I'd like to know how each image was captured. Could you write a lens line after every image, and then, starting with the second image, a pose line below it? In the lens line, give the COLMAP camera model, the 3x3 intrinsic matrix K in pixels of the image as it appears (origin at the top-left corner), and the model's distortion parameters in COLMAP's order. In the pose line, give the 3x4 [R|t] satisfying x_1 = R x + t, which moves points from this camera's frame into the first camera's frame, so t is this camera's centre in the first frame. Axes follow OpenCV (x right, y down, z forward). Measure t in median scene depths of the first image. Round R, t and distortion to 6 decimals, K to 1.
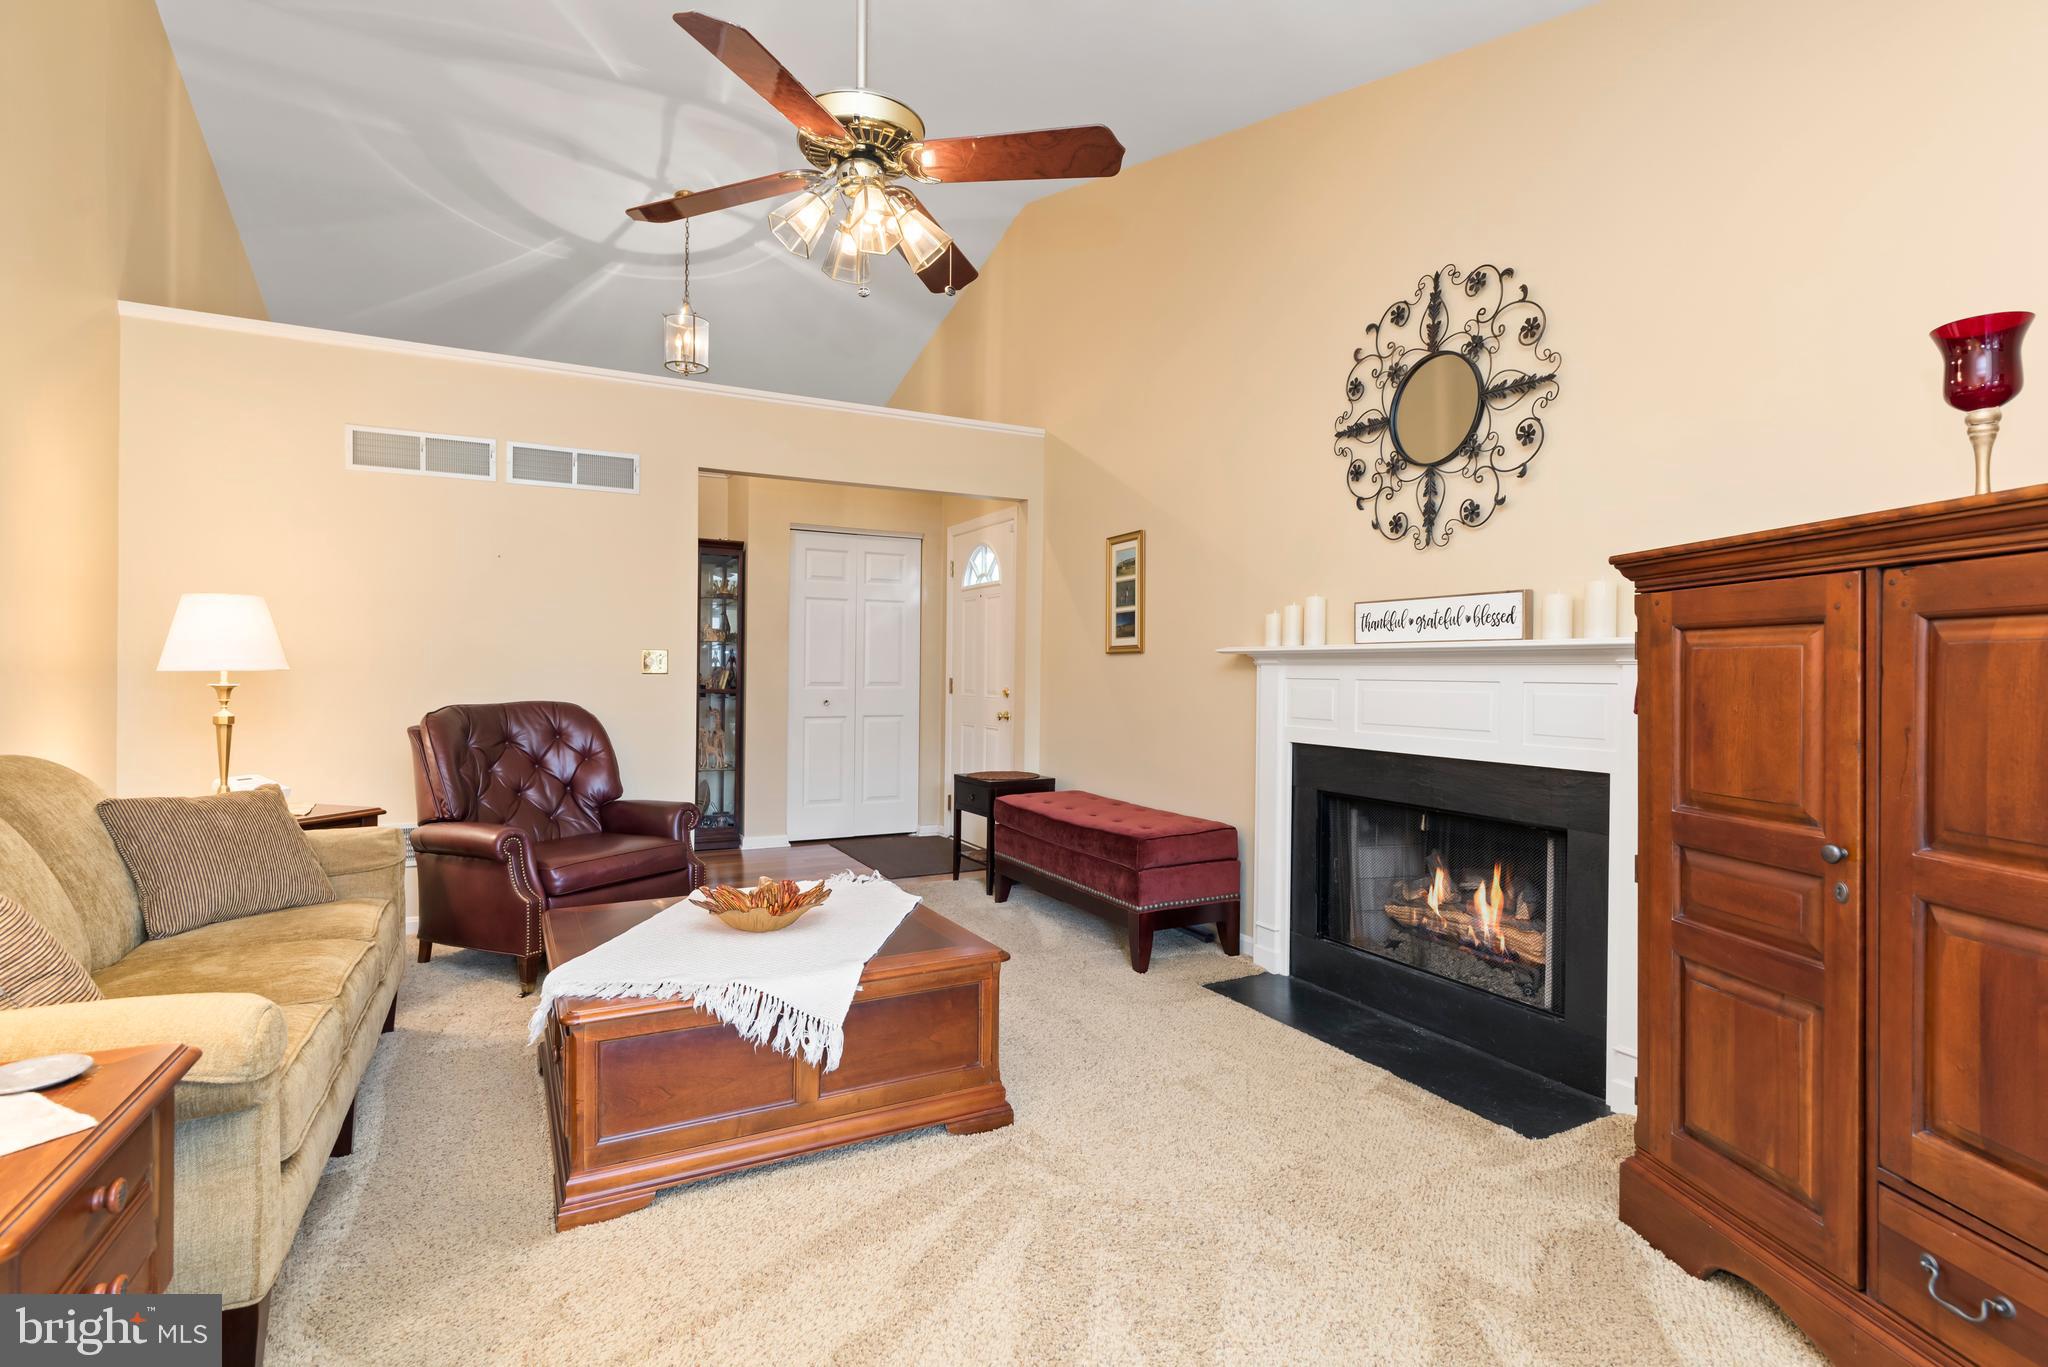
lens RADIAL K [[999.4, 0, 1046.4], [0, 999.4, 671.1], [0, 0, 1]] dist [0.000832, 0.000469]
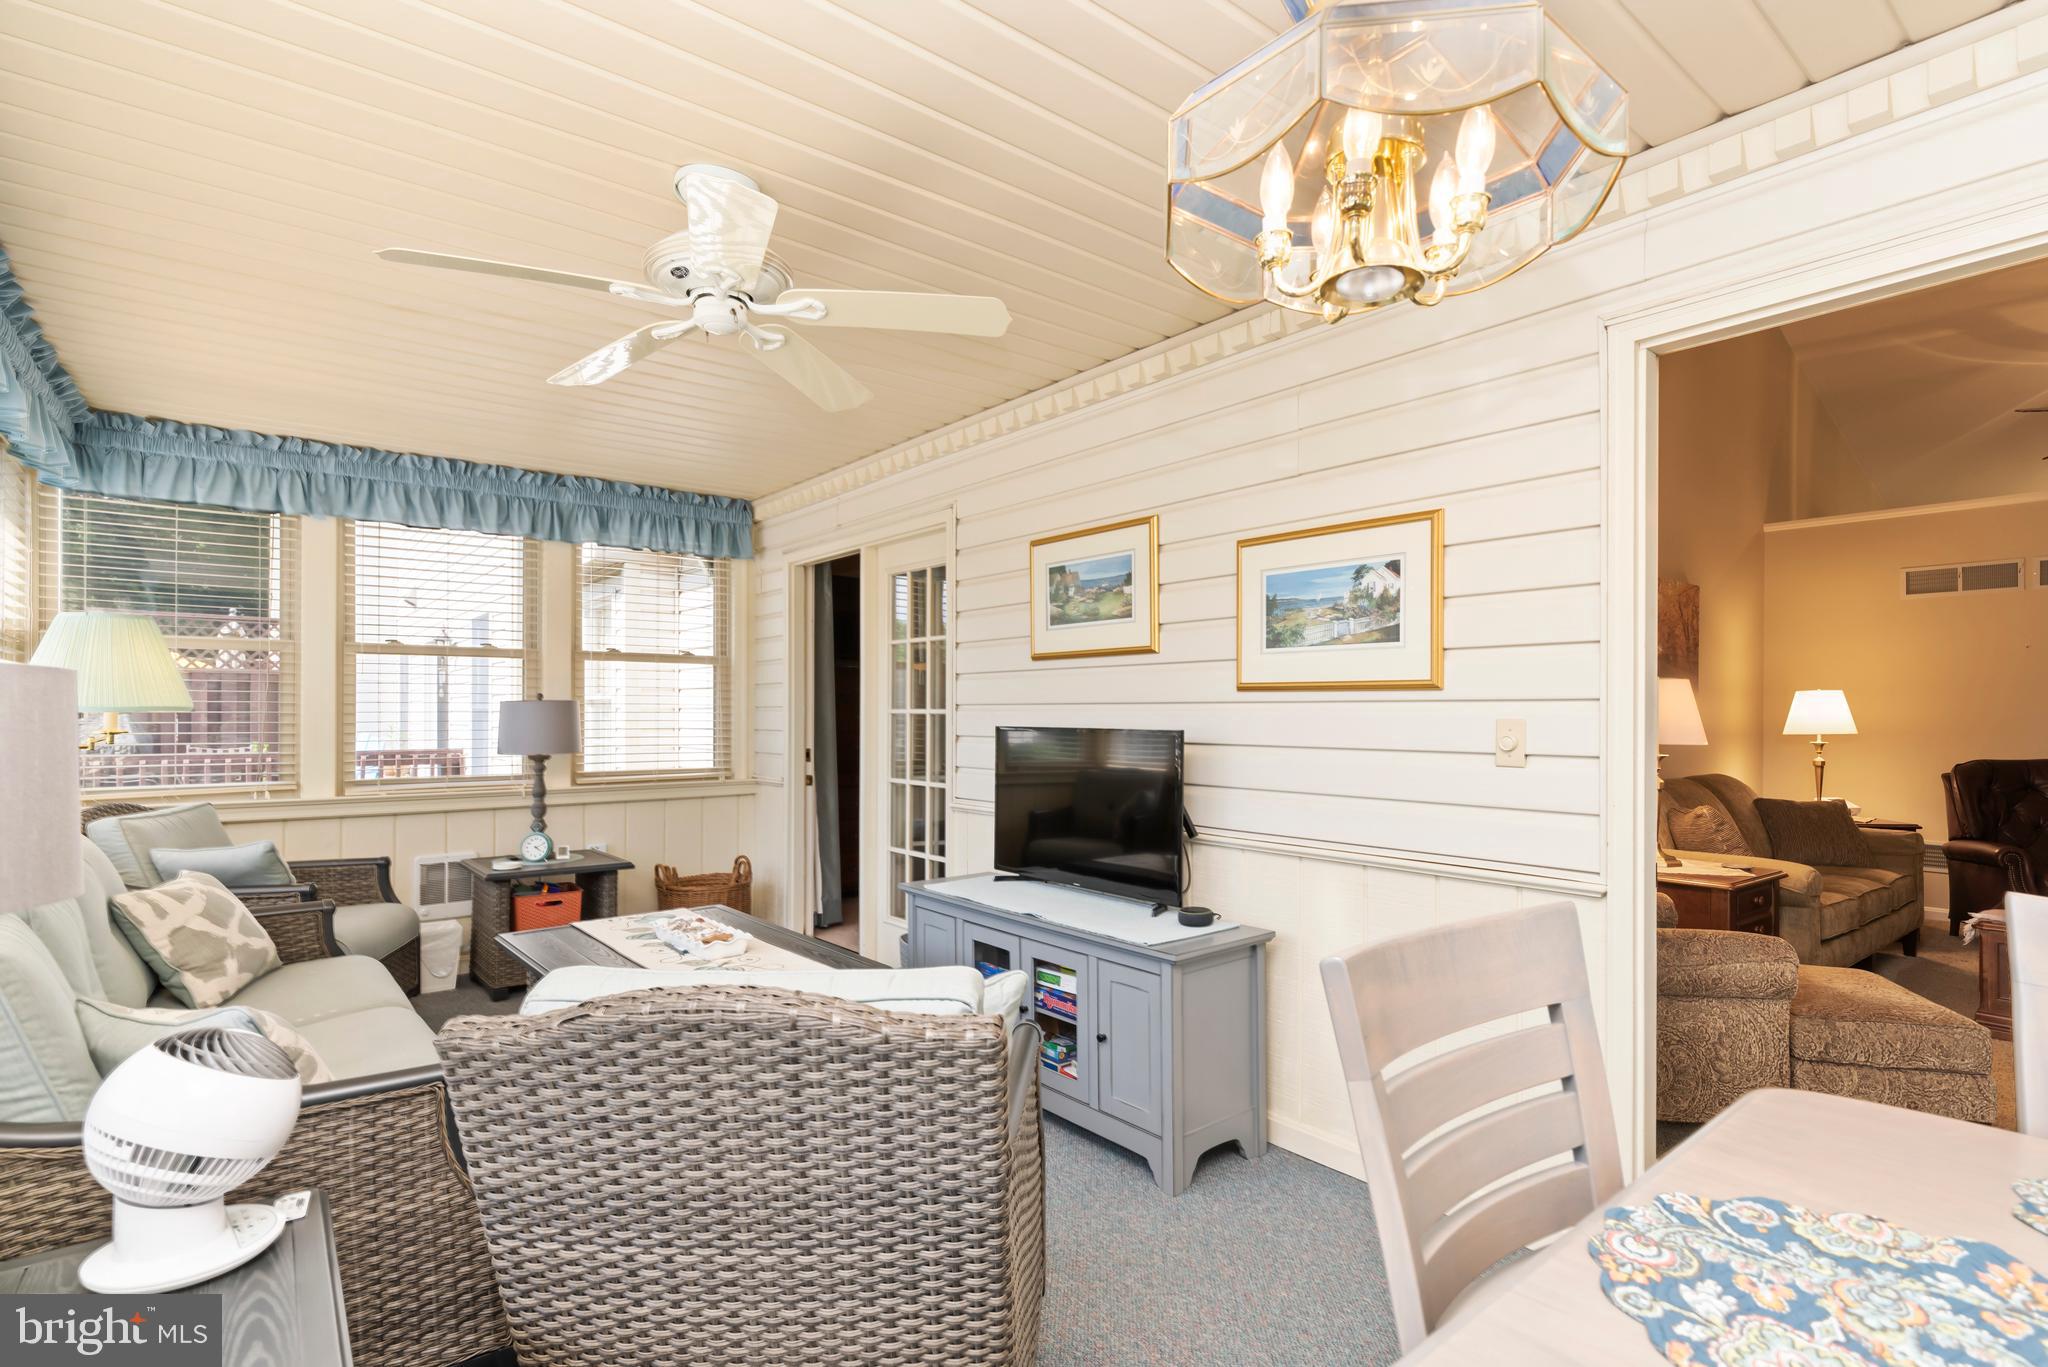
lens RADIAL K [[1009.7, 0, 1047.0], [0, 1009.7, 716.2], [0, 0, 1]] dist [0.002994, 0.000909]
pose [[0.197768, -0.009126, -0.980206, 0.485537], [-0.000398, 0.999956, -0.009390, -0.011740], [0.980249, 0.002248, 0.197756, -0.505640]]
